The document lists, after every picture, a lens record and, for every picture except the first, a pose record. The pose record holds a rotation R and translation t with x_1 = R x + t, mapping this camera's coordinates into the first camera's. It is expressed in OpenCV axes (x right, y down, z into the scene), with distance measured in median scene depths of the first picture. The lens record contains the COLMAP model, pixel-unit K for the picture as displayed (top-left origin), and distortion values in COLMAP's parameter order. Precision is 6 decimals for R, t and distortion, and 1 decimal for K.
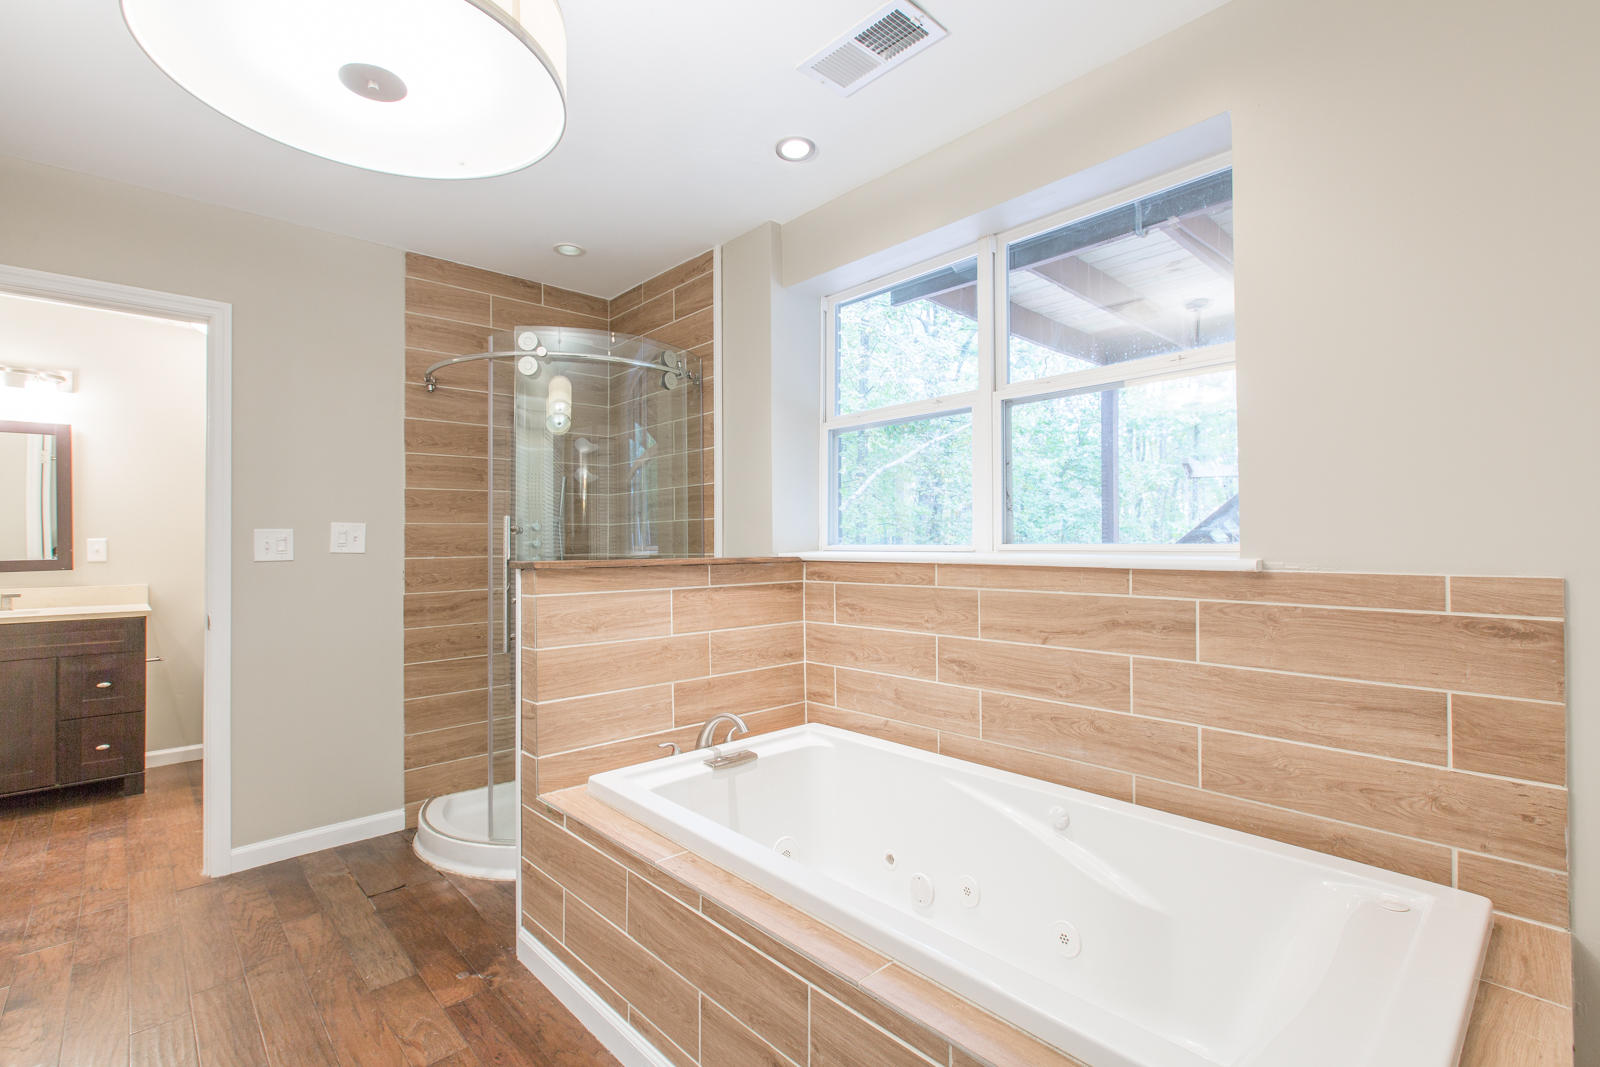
lens RADIAL K [[723.7, 0, 794.5], [0, 723.7, 534.3], [0, 0, 1]] dist [0.001440, -0.000803]
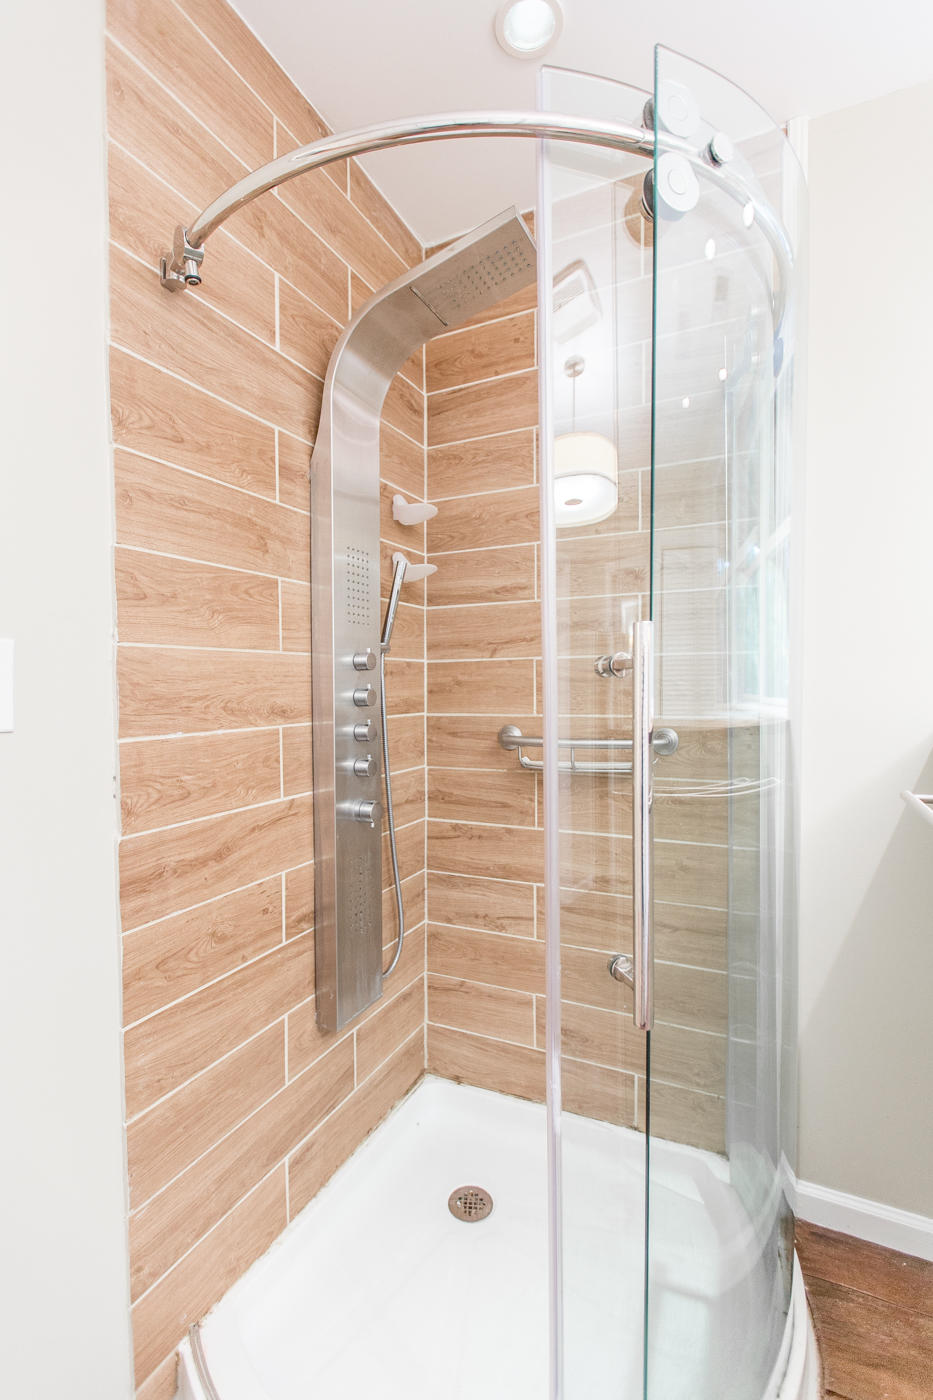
lens RADIAL K [[633.2, 0, 458.3], [0, 633.2, 708.2], [0, 0, 1]] dist [0.001440, -0.000803]
pose [[0.933919, -0.018006, 0.357030, -0.524455], [0.005322, 0.999320, 0.036478, 0.006806], [-0.357444, -0.032167, 0.933380, 0.685848]]
